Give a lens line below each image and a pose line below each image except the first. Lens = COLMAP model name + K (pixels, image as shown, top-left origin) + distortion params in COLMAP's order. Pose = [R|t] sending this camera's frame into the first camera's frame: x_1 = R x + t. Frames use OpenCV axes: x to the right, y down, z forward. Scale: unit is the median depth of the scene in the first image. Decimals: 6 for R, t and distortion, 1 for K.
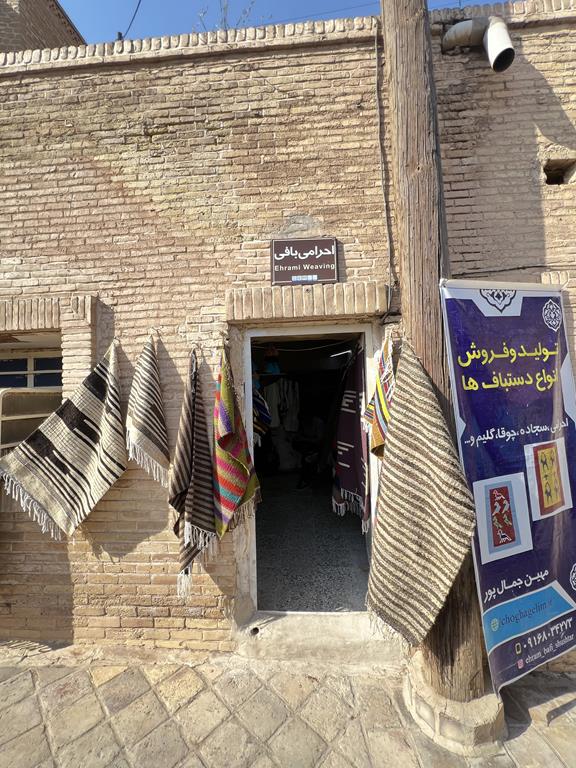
lens RADIAL K [[308.4, 0, 287.9], [0, 308.4, 382.9], [0, 0, 1]] dist [-0.002913, -0.000127]
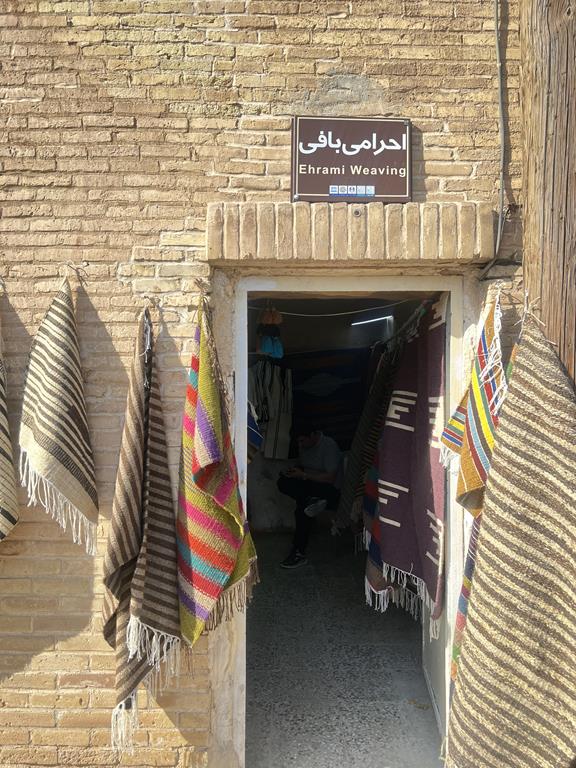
lens RADIAL K [[580.1, 0, 290.5], [0, 580.1, 387.9], [0, 0, 1]] dist [0.044048, -0.048483]
pose [[0.997252, 0.035808, 0.064857, -0.112145], [-0.038018, 0.998727, 0.033156, -0.011687], [-0.063588, -0.035531, 0.997344, -0.062978]]
